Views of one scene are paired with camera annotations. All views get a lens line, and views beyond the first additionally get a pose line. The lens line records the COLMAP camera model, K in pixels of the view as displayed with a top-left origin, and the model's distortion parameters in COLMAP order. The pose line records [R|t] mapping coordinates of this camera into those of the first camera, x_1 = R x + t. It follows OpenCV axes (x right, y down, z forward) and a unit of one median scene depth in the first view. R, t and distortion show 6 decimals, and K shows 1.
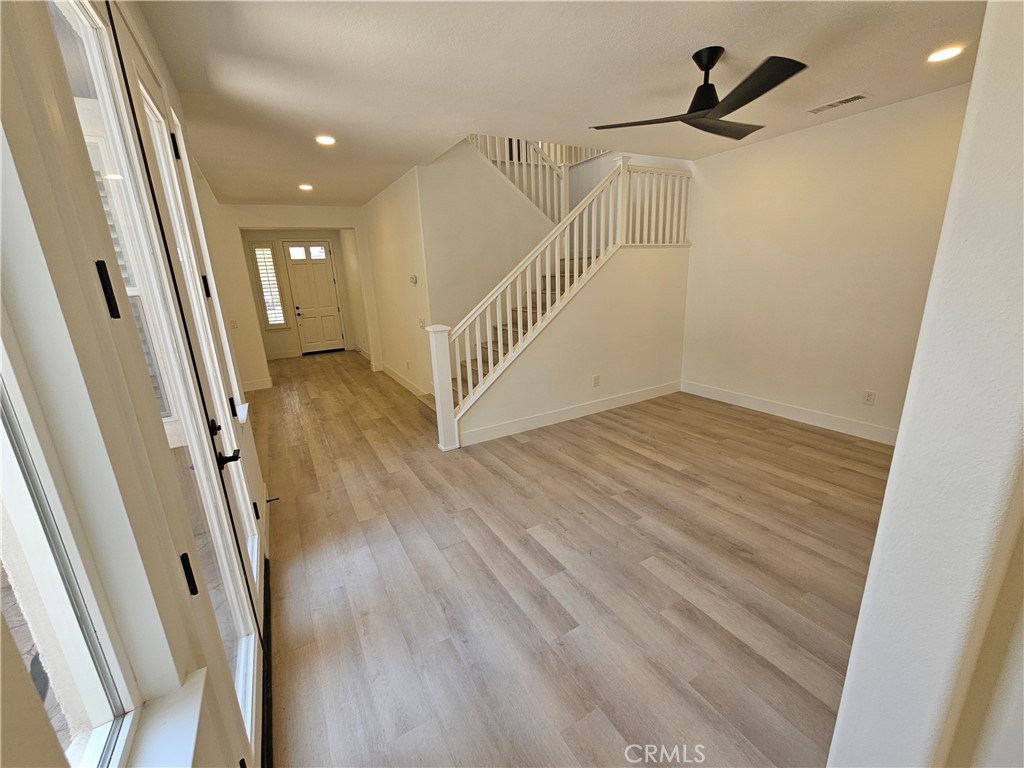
lens RADIAL K [[424.2, 0, 509.6], [0, 424.2, 385.4], [0, 0, 1]] dist [-0.001512, 0.000182]
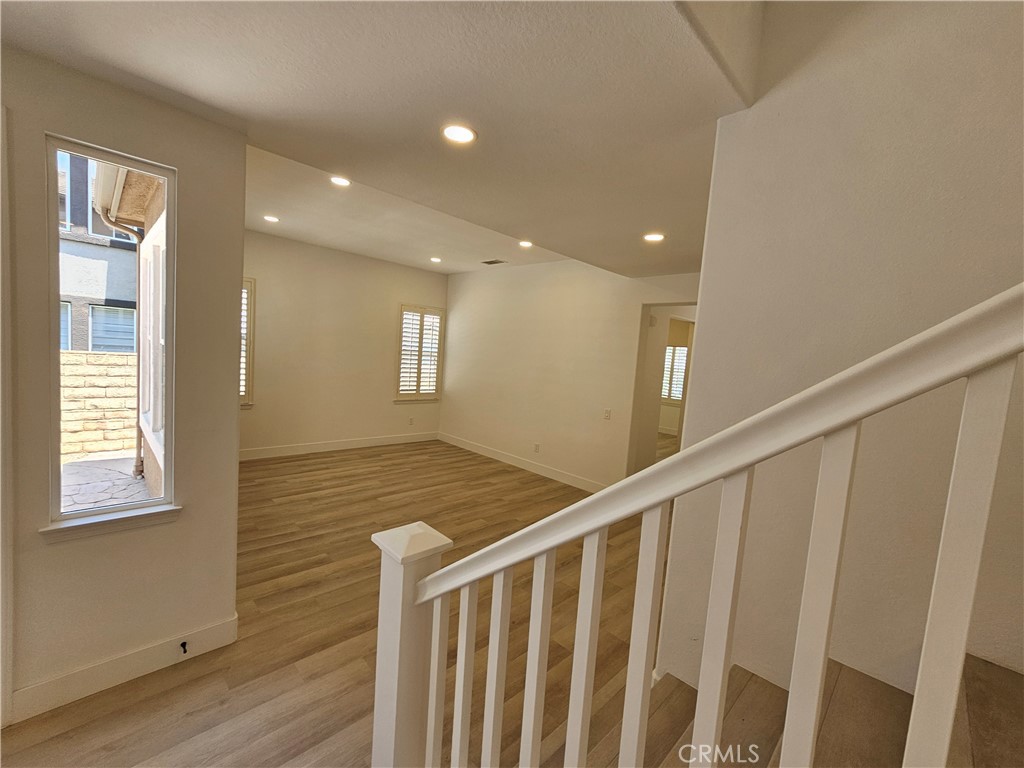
lens RADIAL K [[424.2, 0, 509.6], [0, 424.2, 385.4], [0, 0, 1]] dist [-0.001512, 0.000182]
pose [[0.261798, 0.131863, -0.956072, 0.166517], [-0.326791, 0.944218, 0.040744, -0.293201], [0.908113, 0.301769, 0.290286, 0.969016]]
